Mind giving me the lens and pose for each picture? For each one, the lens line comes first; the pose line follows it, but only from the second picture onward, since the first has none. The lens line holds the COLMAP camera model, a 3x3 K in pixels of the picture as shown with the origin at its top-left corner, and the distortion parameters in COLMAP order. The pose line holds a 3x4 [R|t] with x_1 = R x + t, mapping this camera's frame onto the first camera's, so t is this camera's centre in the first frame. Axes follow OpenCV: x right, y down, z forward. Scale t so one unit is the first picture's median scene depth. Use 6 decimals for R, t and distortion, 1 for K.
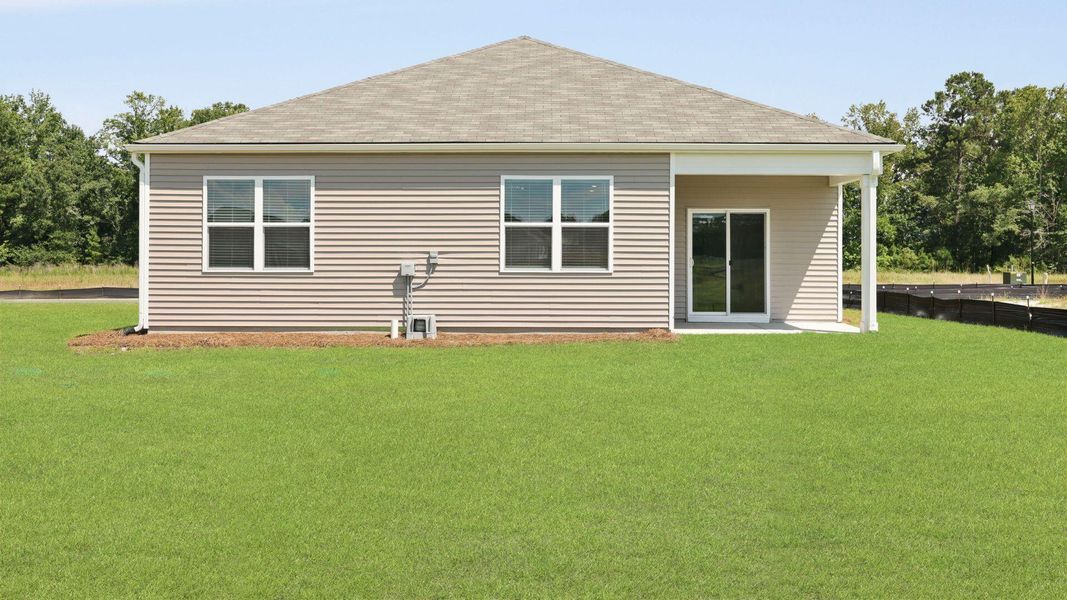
lens RADIAL K [[1016.0, 0, 534.7], [0, 1016.0, 232.3], [0, 0, 1]] dist [-0.000697, 0.012259]
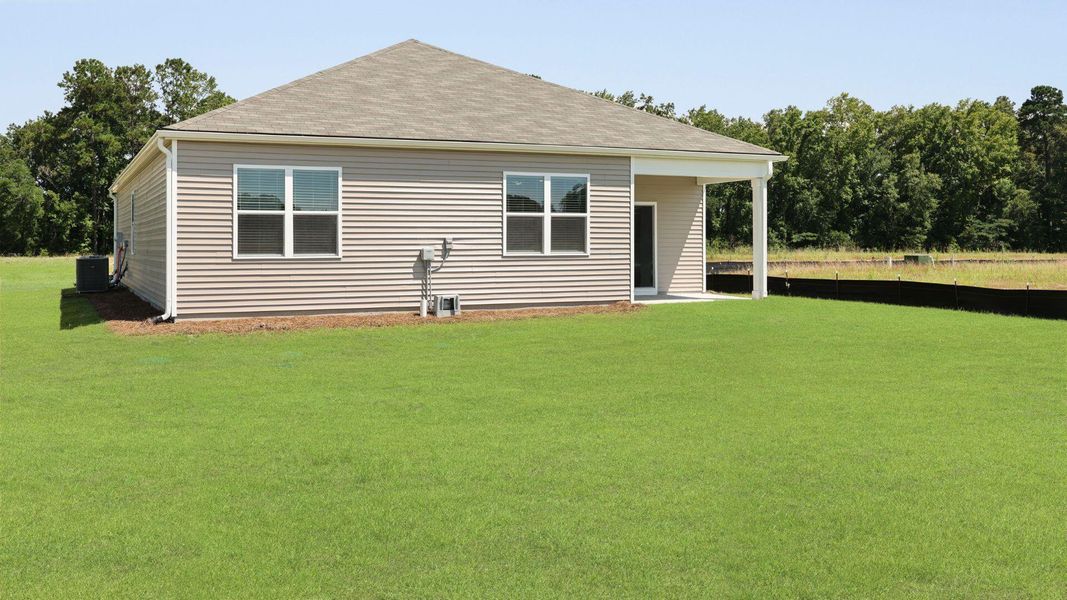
lens RADIAL K [[1016.0, 0, 534.7], [0, 1016.0, 232.3], [0, 0, 1]] dist [-0.000697, 0.012259]
pose [[0.895970, -0.001000, 0.444113, -0.508135], [-0.005343, 0.999901, 0.013032, -0.002380], [-0.444082, -0.014050, 0.895876, -0.042189]]
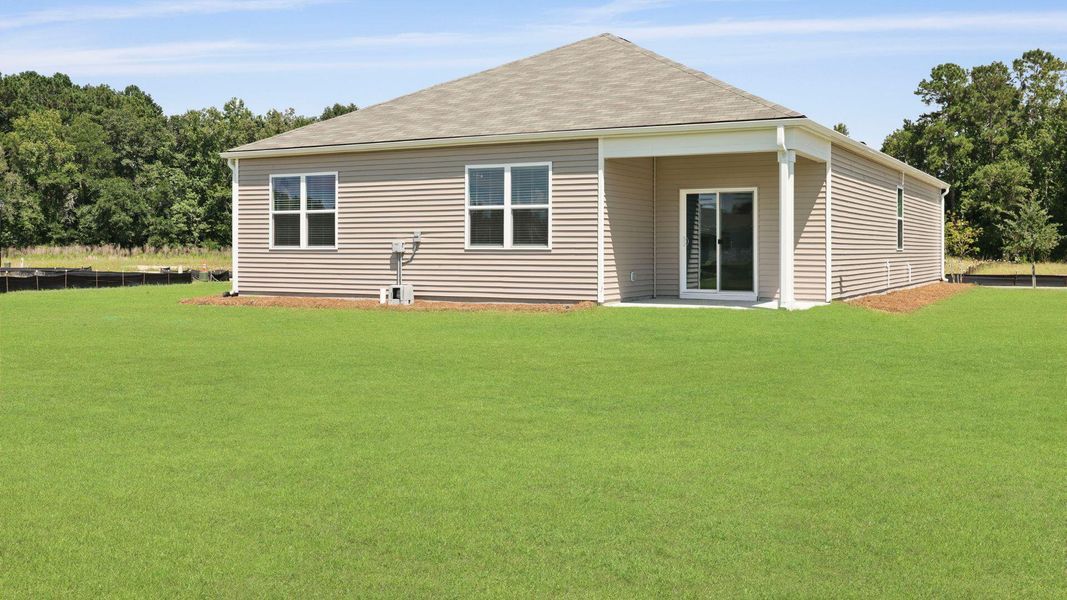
lens RADIAL K [[1016.0, 0, 534.7], [0, 1016.0, 232.3], [0, 0, 1]] dist [-0.000697, 0.012259]
pose [[0.890288, -0.008855, -0.455312, 0.558720], [0.012368, 0.999912, 0.004737, 0.015462], [0.455231, -0.009848, 0.890319, 0.008046]]
